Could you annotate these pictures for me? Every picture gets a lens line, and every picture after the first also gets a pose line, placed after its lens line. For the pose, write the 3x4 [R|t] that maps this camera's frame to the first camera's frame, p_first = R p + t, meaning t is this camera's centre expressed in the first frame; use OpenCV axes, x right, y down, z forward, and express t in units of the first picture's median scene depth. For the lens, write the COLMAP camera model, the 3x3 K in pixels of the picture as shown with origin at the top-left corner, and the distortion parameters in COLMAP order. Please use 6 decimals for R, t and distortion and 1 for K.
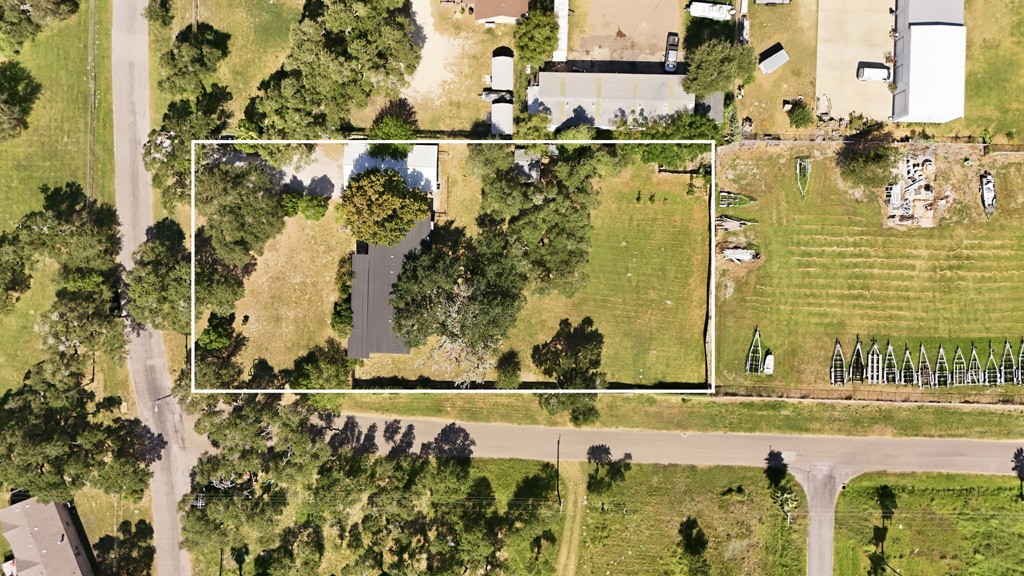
lens RADIAL K [[763.3, 0, 512.0], [0, 763.3, 288.0], [0, 0, 1]] dist [0.038710, -0.004053]
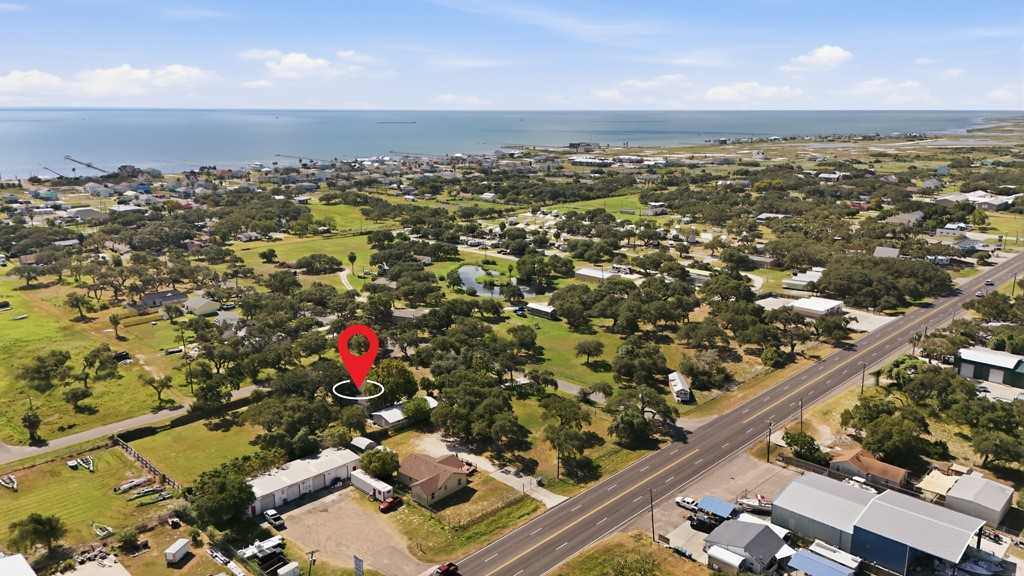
lens RADIAL K [[763.3, 0, 512.0], [0, 763.3, 288.0], [0, 0, 1]] dist [0.038710, -0.004053]
pose [[-0.682015, 0.172274, -0.710758, 0.686575], [-0.731215, -0.178443, 0.658394, -1.191518], [-0.013405, 0.968752, 0.247670, 0.399875]]
